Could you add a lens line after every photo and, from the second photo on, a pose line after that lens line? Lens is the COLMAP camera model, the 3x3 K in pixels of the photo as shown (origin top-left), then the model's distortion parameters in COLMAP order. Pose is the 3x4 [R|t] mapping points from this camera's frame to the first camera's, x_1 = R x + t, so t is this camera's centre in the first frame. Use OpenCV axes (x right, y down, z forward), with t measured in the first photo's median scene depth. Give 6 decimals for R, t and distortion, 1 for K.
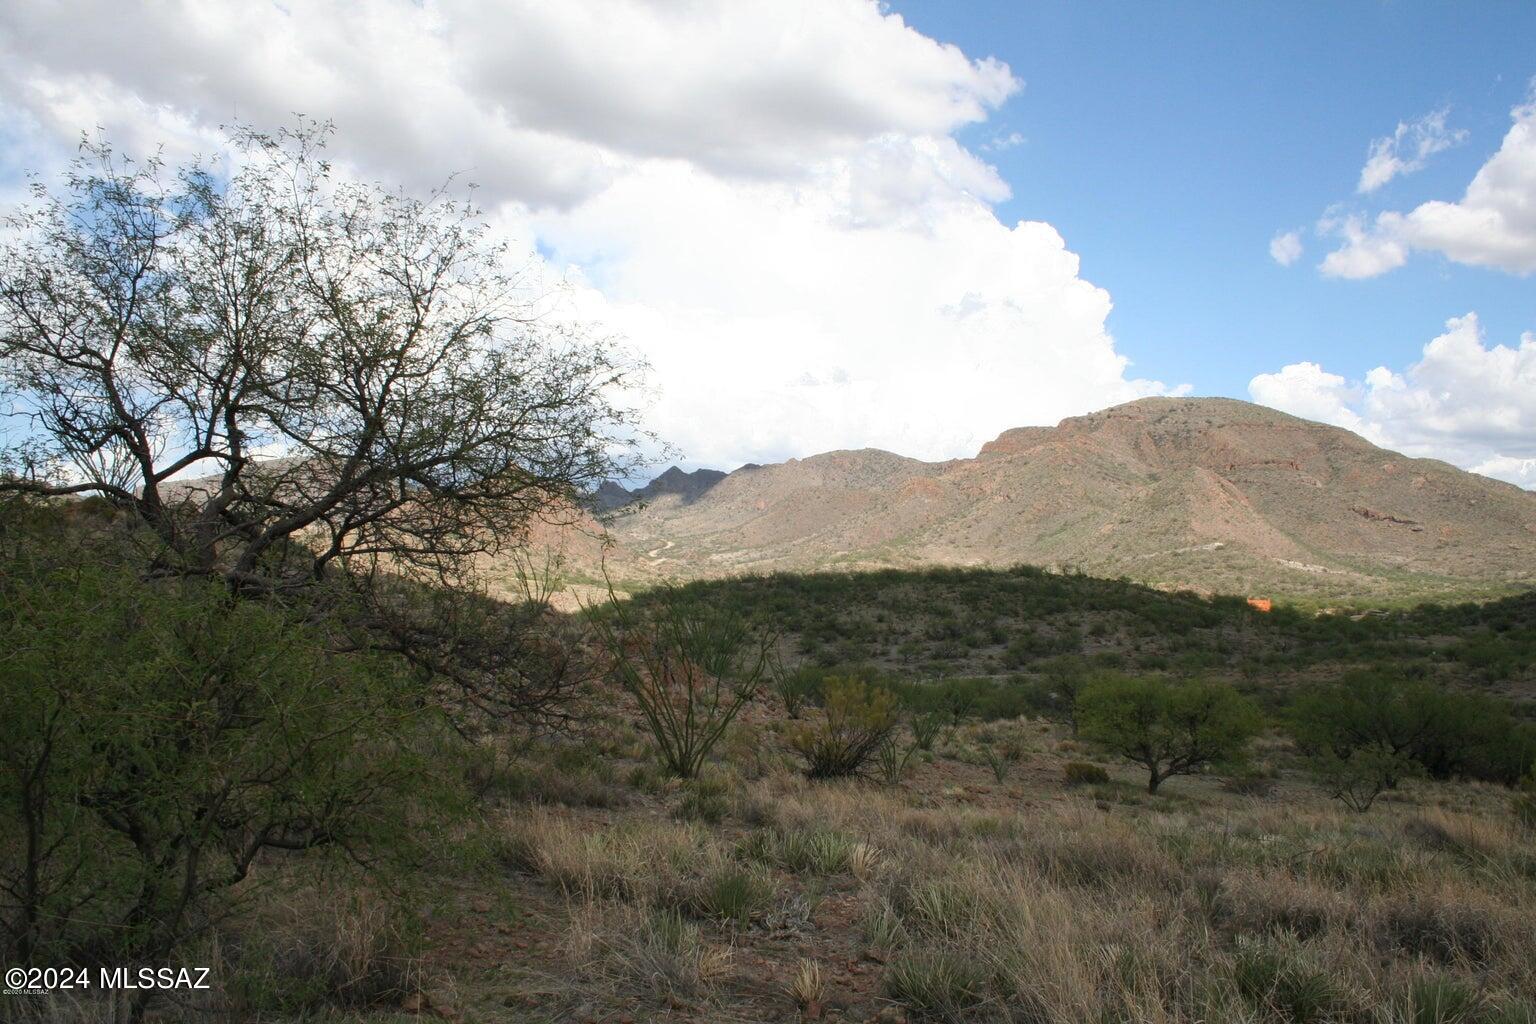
lens RADIAL K [[1303.9, 0, 767.7], [0, 1303.9, 509.2], [0, 0, 1]] dist [-0.144622, 0.130593]
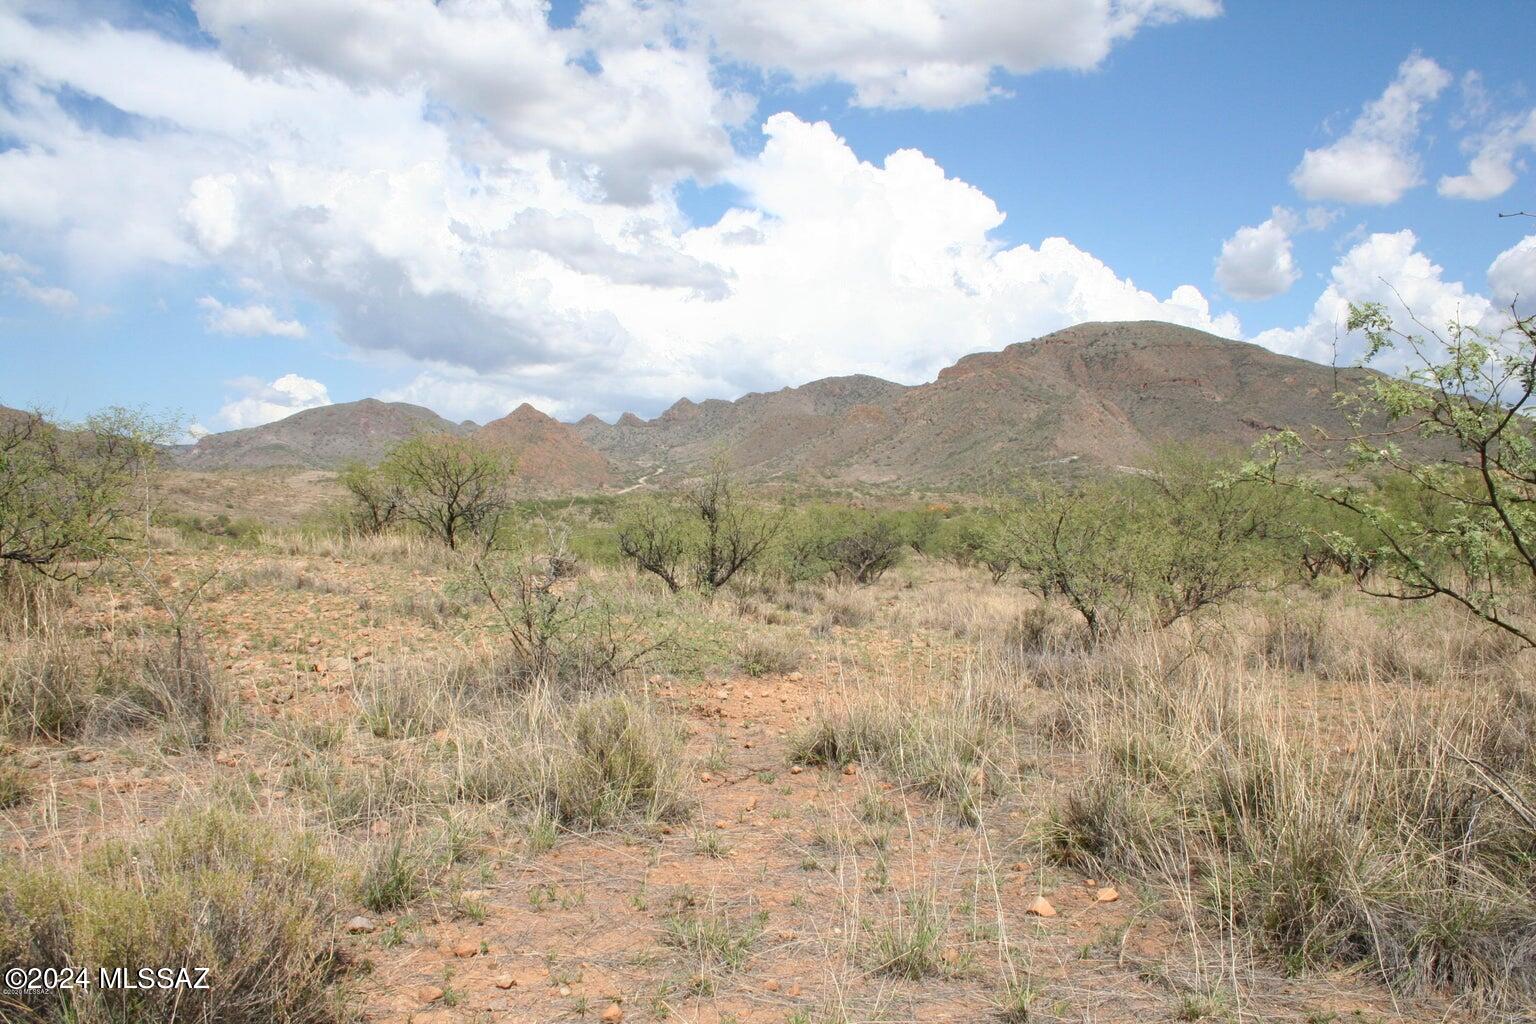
lens RADIAL K [[1303.9, 0, 770.5], [0, 1303.9, 514.7], [0, 0, 1]] dist [-0.144622, 0.130593]
pose [[0.998029, -0.035404, -0.051809, 0.084928], [0.038801, 0.997059, 0.066096, -0.006737], [0.049317, -0.067976, 0.996467, -0.141908]]
